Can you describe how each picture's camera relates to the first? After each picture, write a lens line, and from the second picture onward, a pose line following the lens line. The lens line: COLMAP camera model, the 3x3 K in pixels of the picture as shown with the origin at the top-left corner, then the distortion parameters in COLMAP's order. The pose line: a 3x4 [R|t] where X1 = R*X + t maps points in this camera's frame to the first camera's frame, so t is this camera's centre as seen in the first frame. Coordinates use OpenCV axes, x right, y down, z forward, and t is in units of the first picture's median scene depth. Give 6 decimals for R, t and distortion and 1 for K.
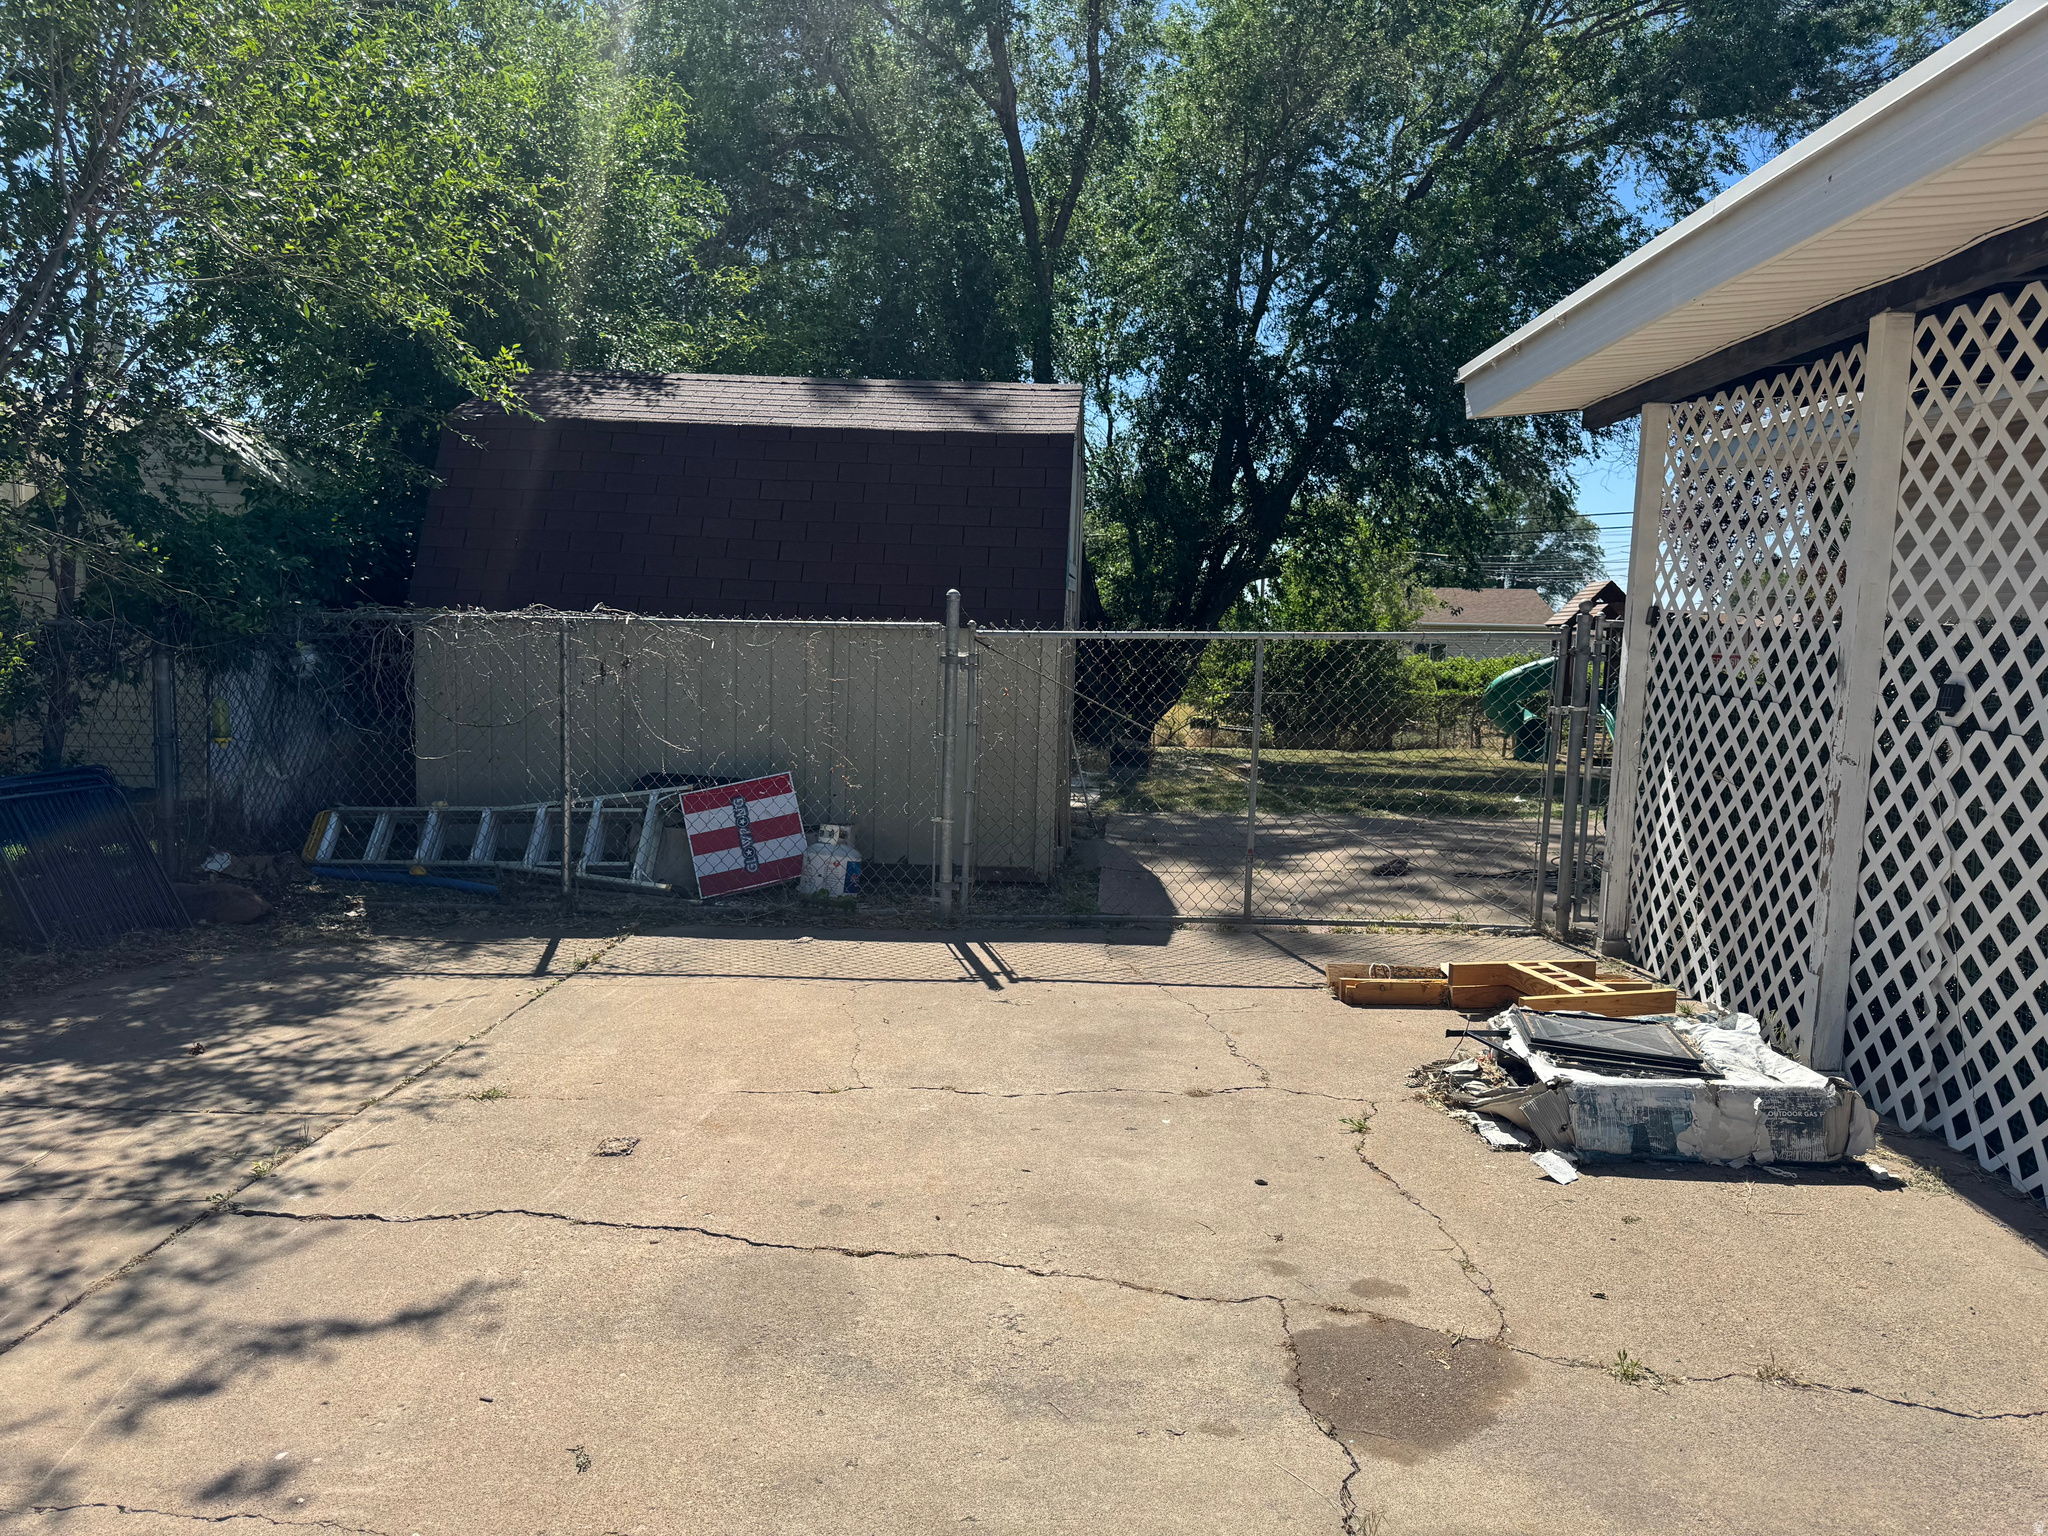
lens RADIAL K [[1443.2, 0, 1024.0], [0, 1443.2, 768.0], [0, 0, 1]] dist [0.003287, 0.000942]
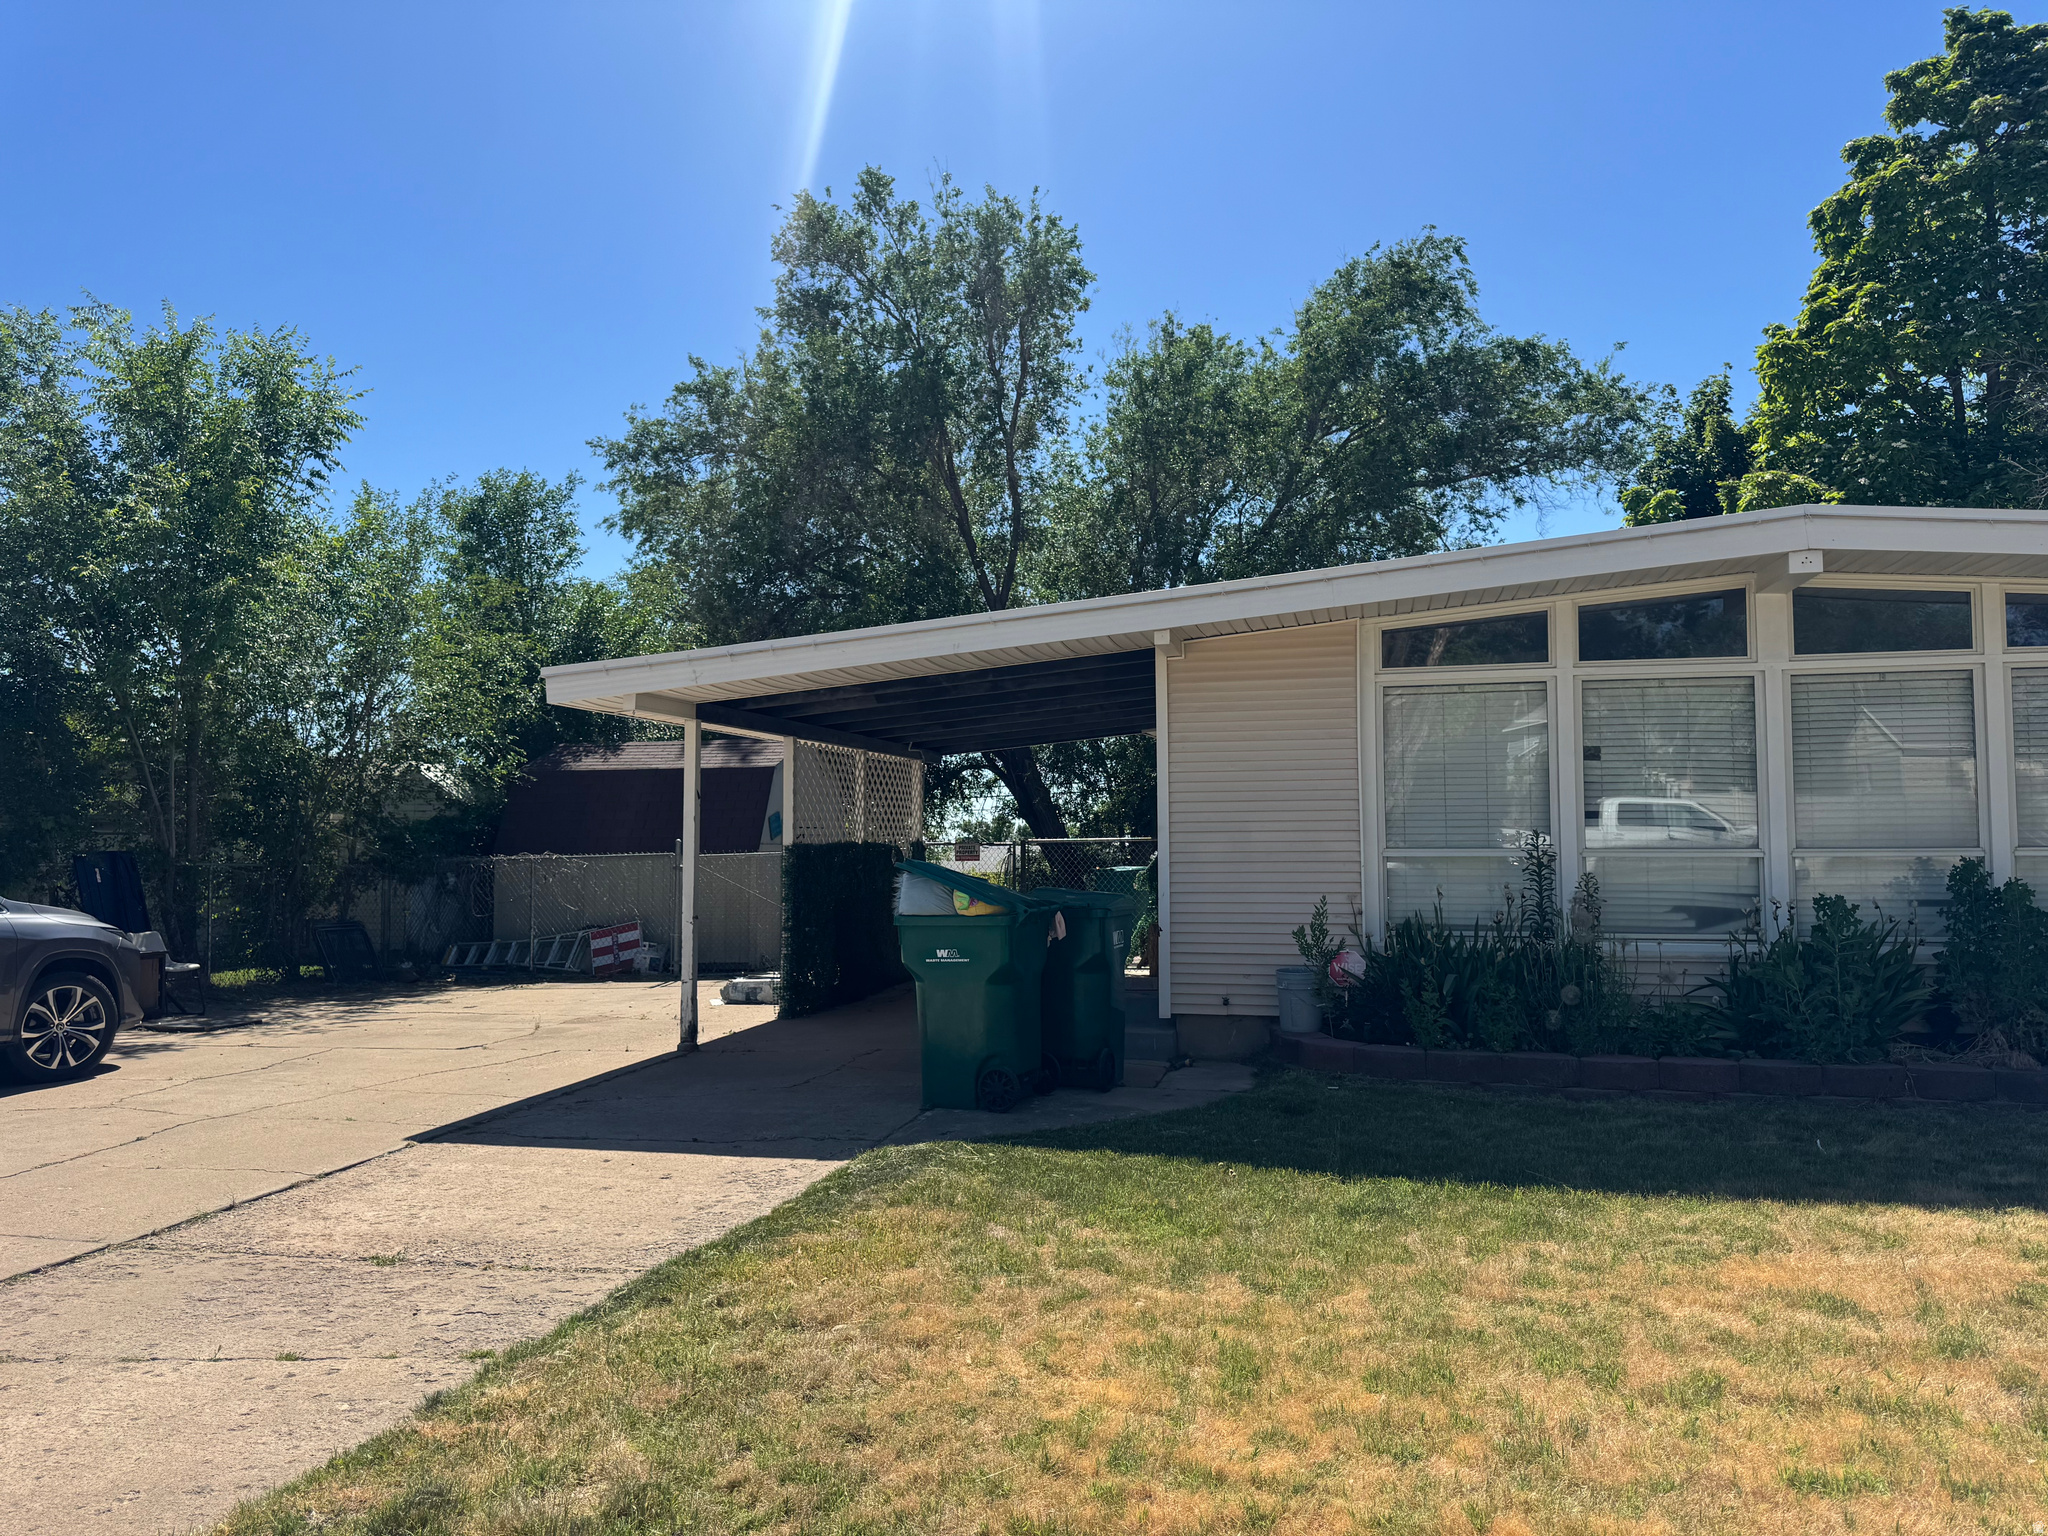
lens RADIAL K [[1410.0, 0, 1024.0], [0, 1410.0, 768.0], [0, 0, 1]] dist [0.002892, 0.000651]
pose [[0.983452, -0.050600, -0.173956, 0.852938], [0.021282, 0.985822, -0.166439, 0.150795], [0.179912, 0.159982, 0.970586, -1.111688]]
